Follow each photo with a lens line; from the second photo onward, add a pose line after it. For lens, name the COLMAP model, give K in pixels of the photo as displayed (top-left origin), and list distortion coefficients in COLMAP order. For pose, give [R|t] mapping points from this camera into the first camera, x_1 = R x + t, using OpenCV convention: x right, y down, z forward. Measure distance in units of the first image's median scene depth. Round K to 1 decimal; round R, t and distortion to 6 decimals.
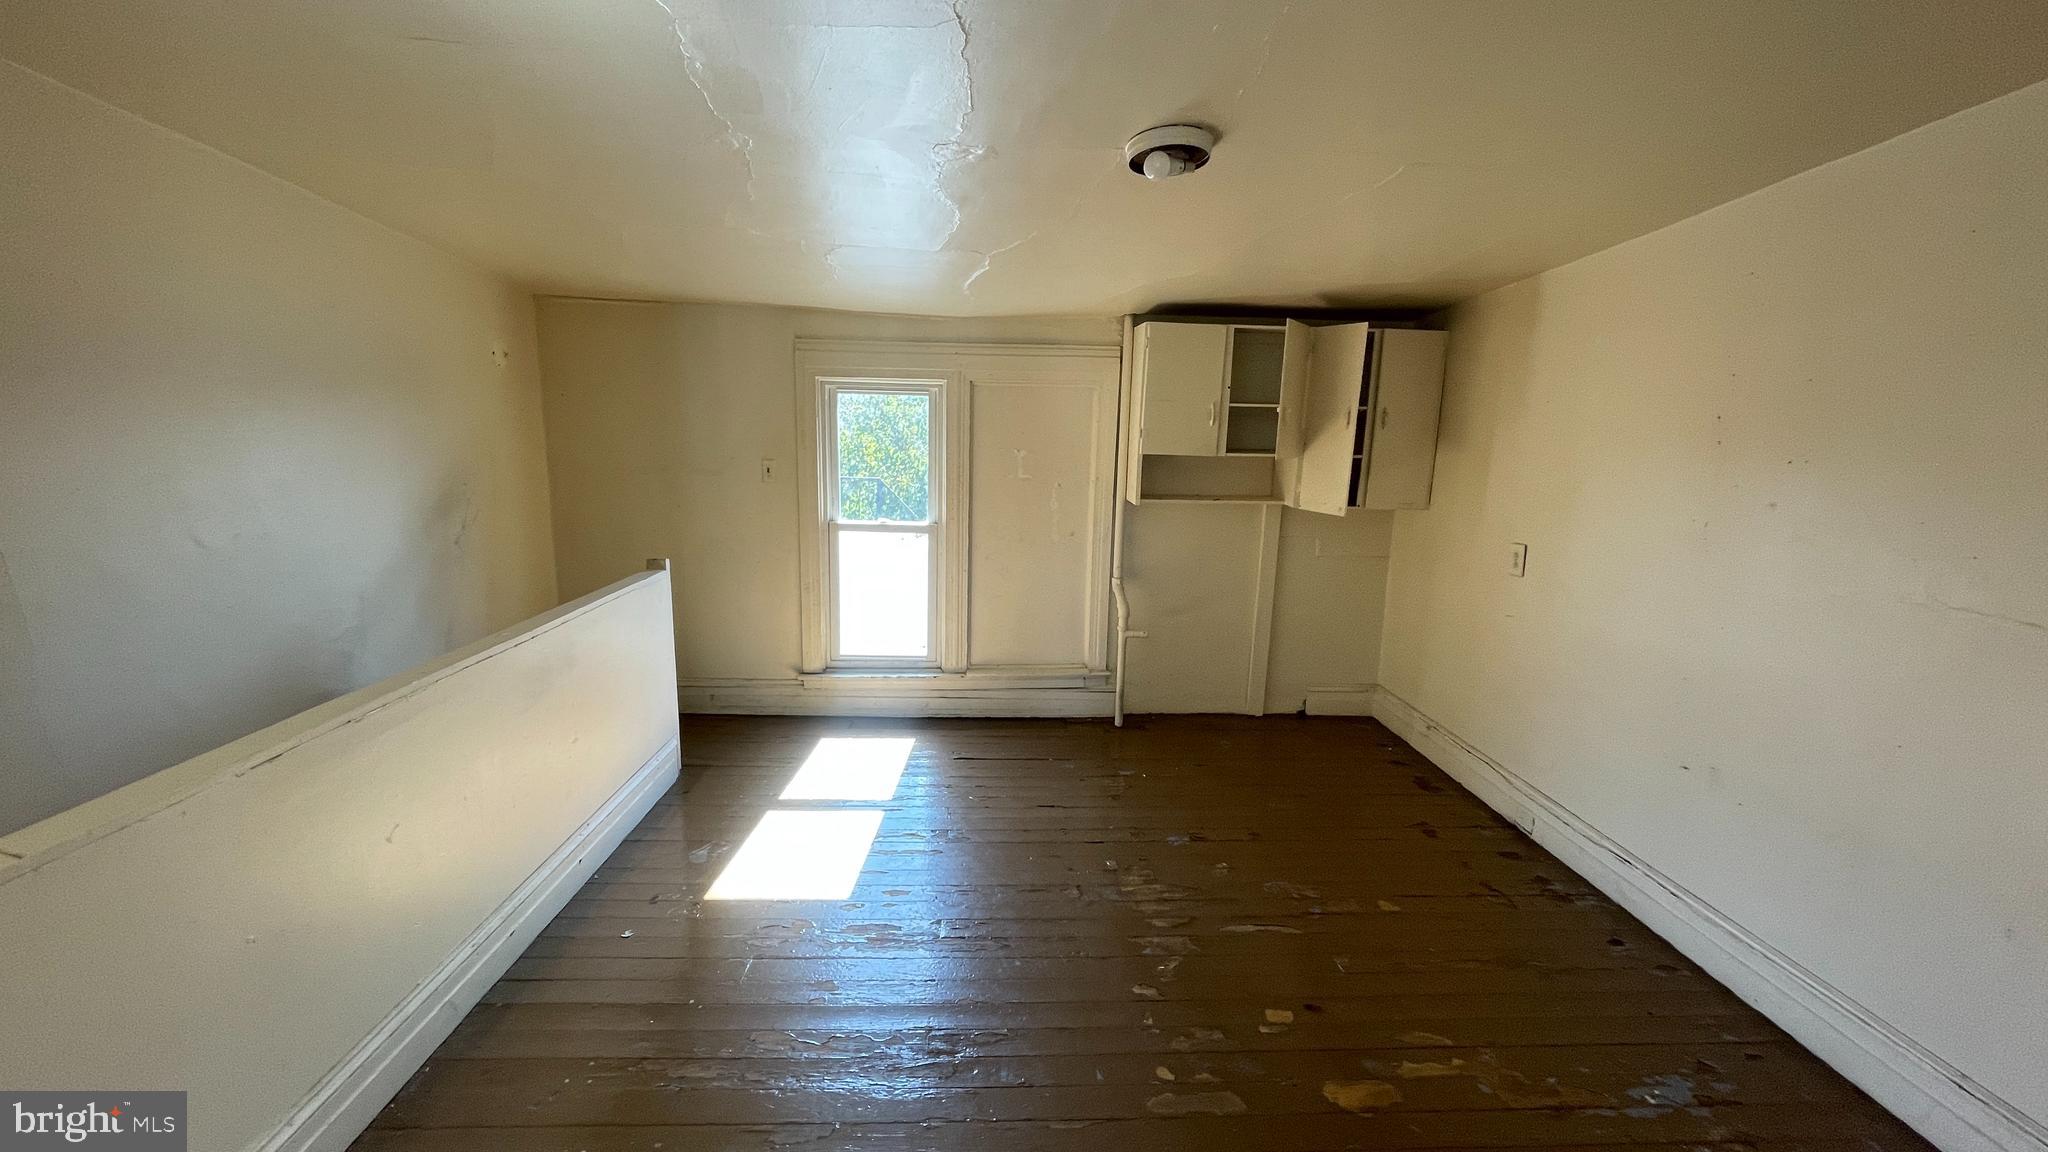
lens RADIAL K [[827.0, 0, 1008.4], [0, 827.0, 578.5], [0, 0, 1]] dist [0.000175, -0.001266]
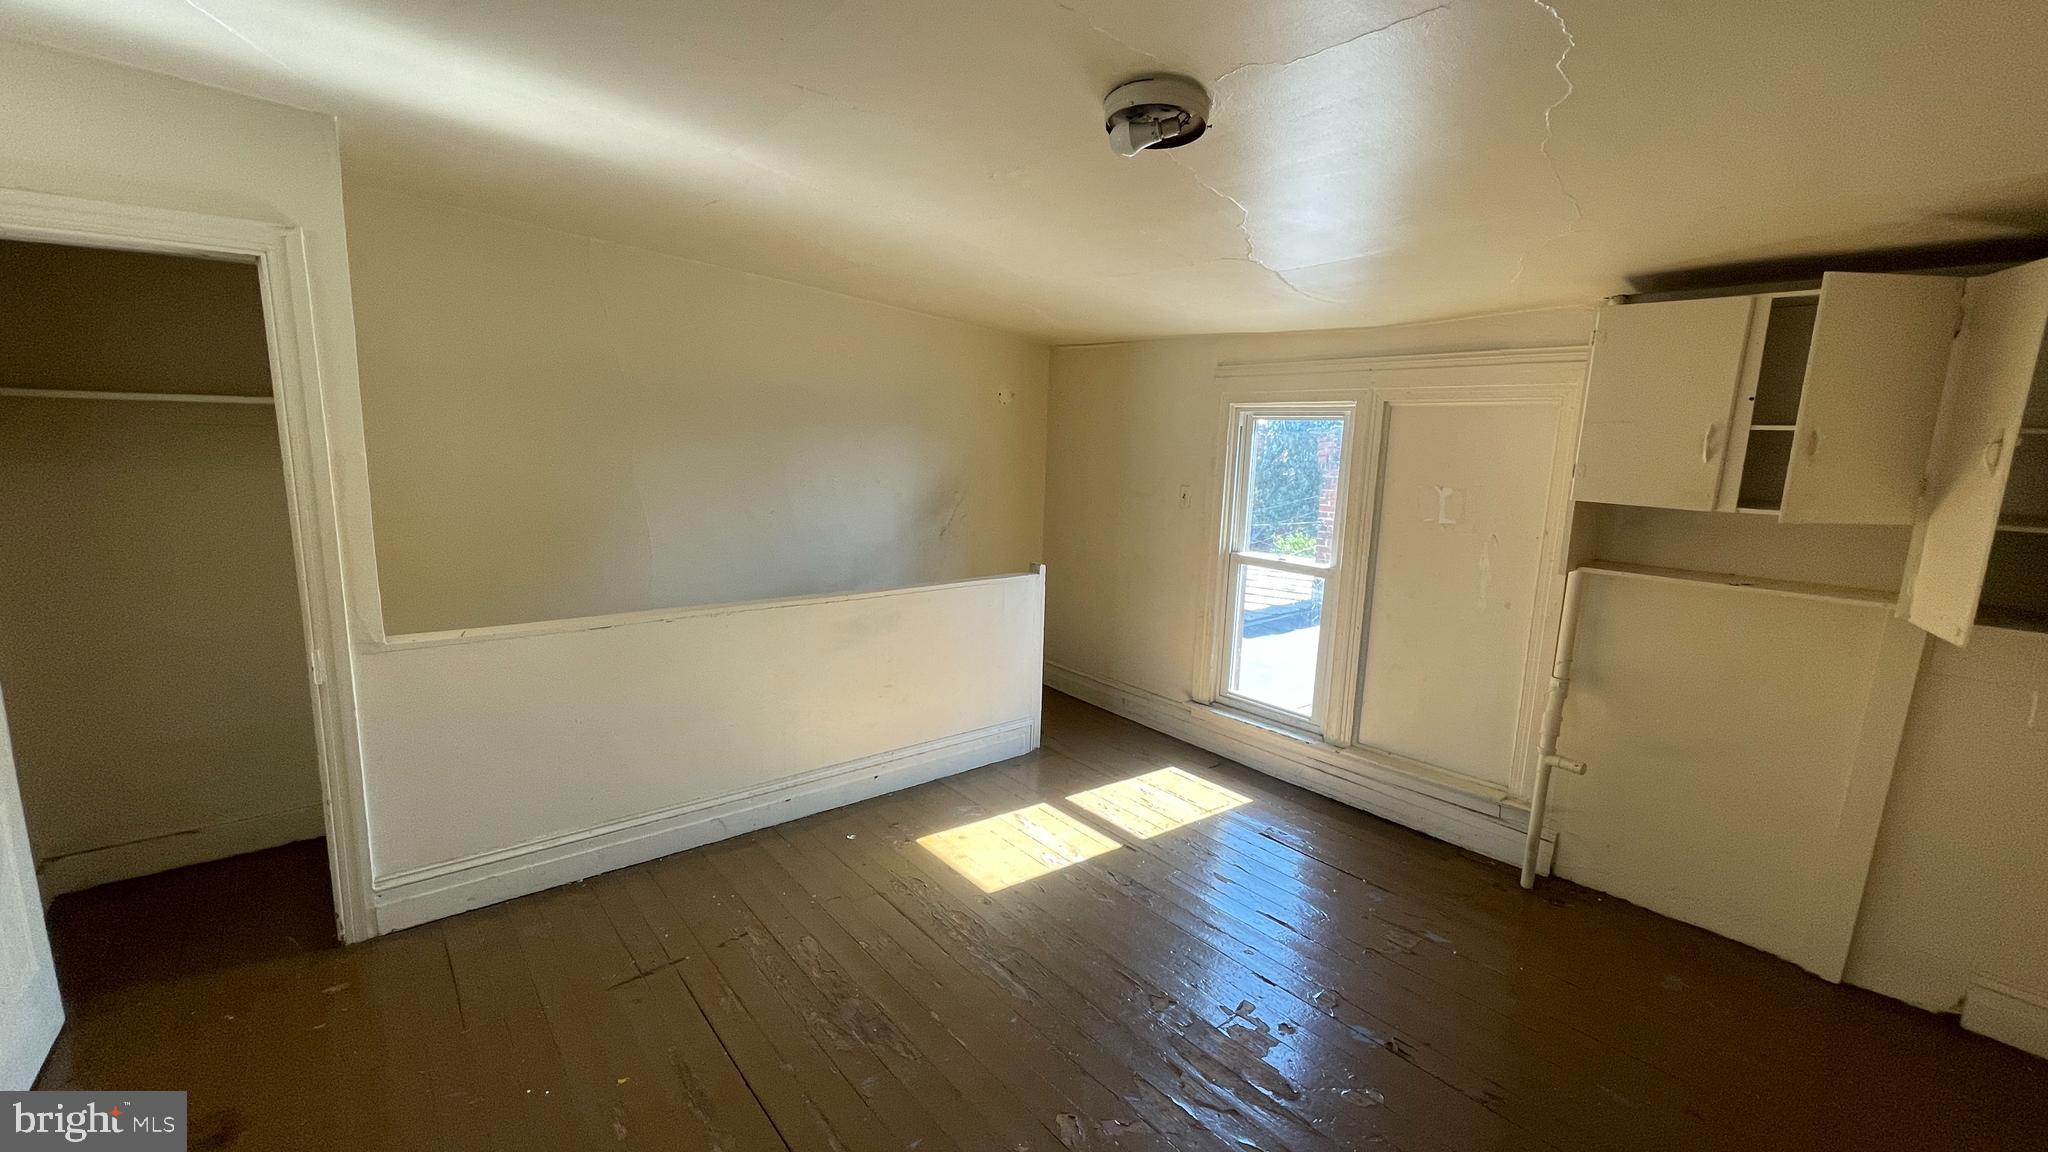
lens RADIAL K [[827.0, 0, 1020.9], [0, 827.0, 577.9], [0, 0, 1]] dist [0.000175, -0.001266]
pose [[0.607861, 0.131568, -0.783067, 0.398919], [-0.159815, 0.986268, 0.041652, -0.040812], [0.777794, 0.099828, 0.620541, 0.217062]]
